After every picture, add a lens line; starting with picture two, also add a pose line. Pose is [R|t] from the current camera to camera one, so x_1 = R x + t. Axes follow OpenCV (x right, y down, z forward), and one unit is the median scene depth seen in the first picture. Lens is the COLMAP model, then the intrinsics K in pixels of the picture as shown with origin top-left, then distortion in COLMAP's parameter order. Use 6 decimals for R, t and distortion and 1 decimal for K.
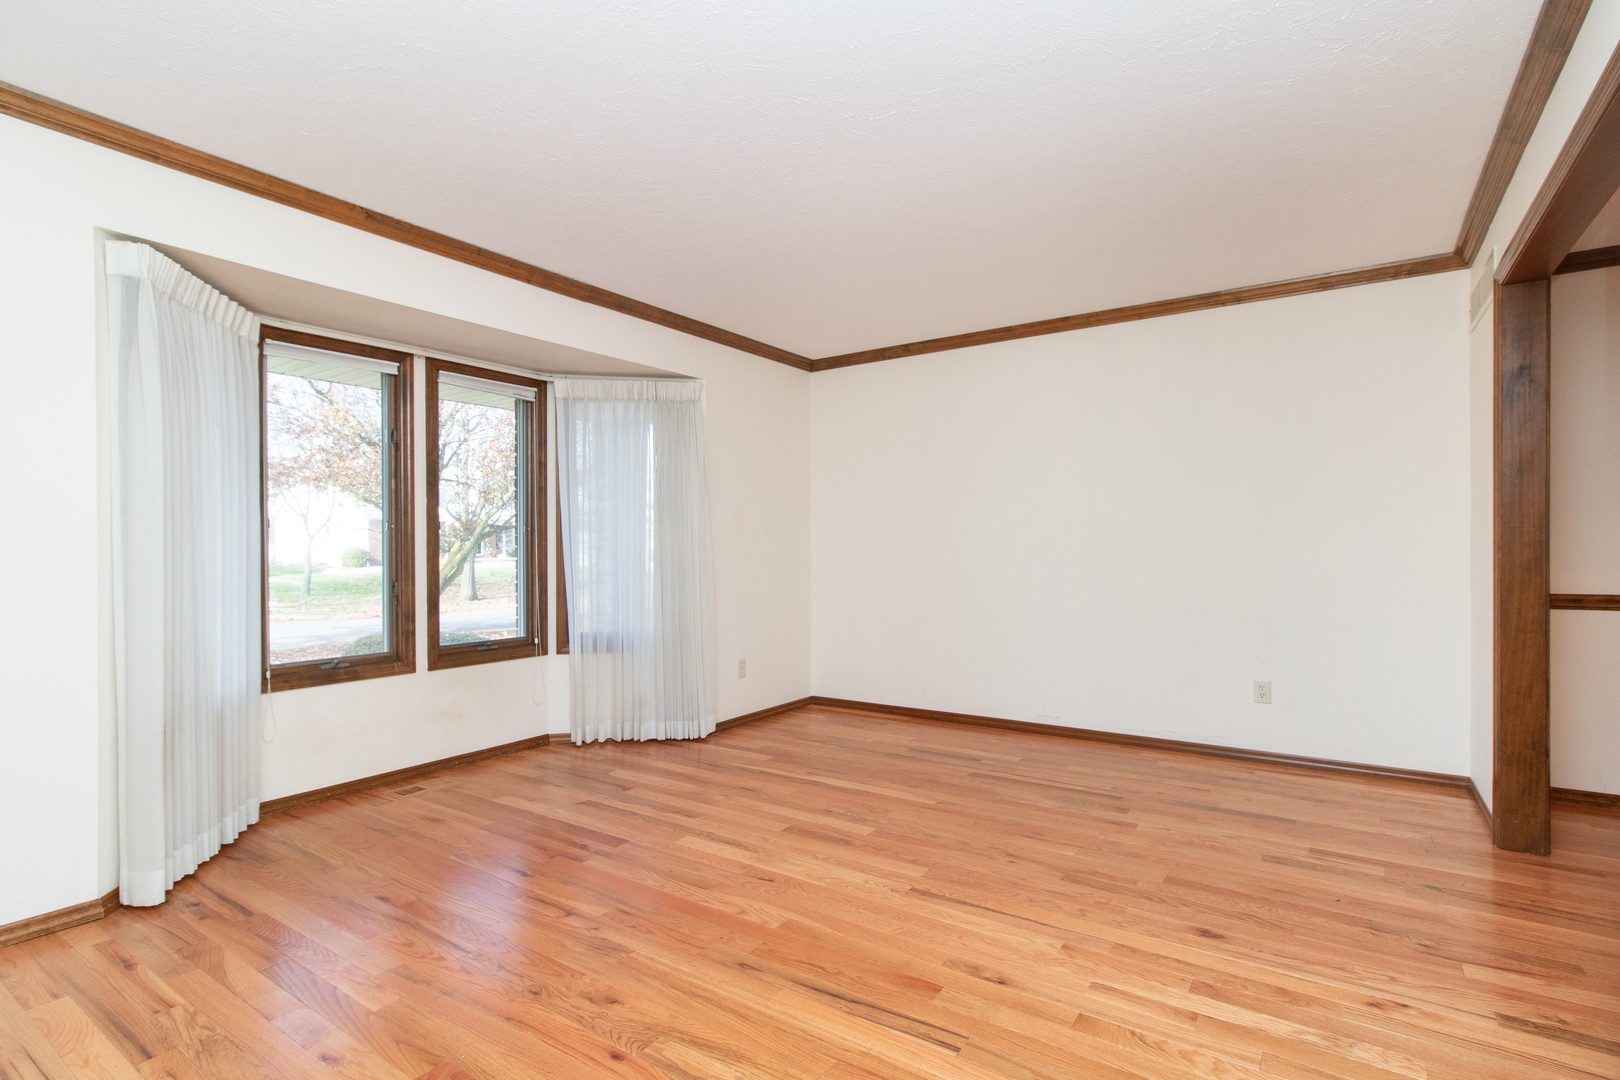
lens RADIAL K [[752.3, 0, 834.8], [0, 752.3, 542.6], [0, 0, 1]] dist [0.000347, 0.000283]
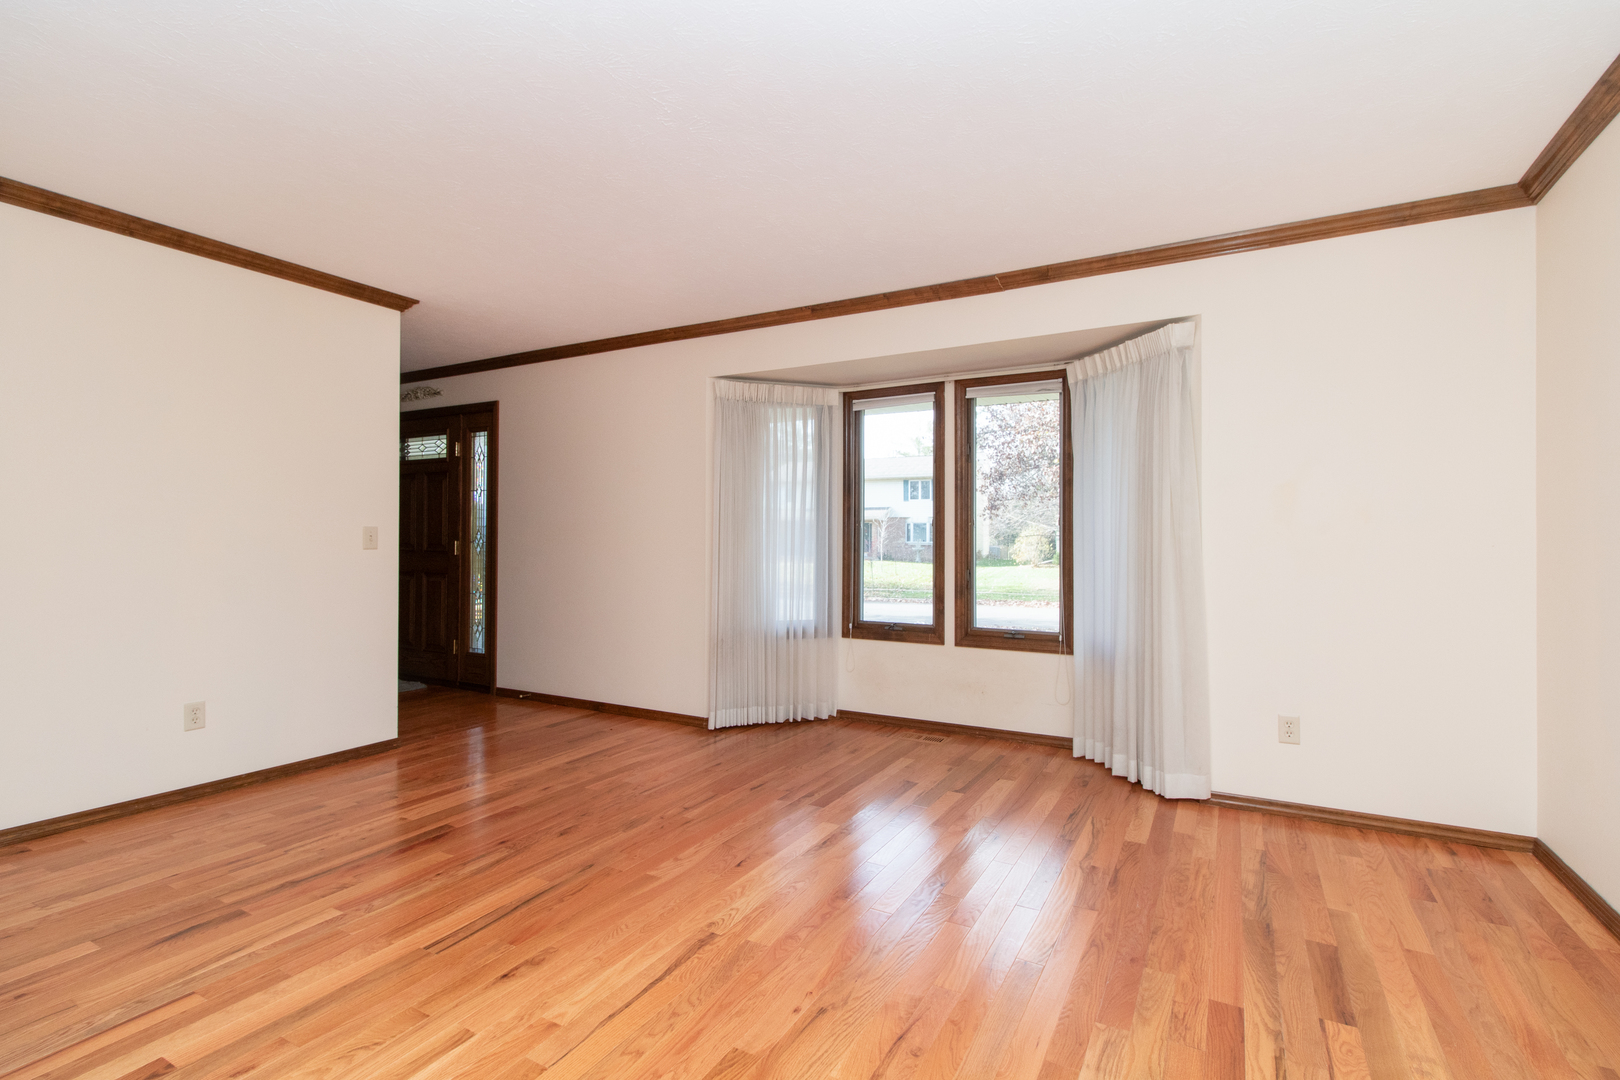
lens RADIAL K [[771.1, 0, 801.6], [0, 771.1, 532.7], [0, 0, 1]] dist [0.000952, 0.000235]
pose [[0.083419, -0.004519, -0.996504, 0.753107], [0.001858, 0.999989, -0.004380, -0.002798], [0.996513, -0.001486, 0.083427, 0.766136]]
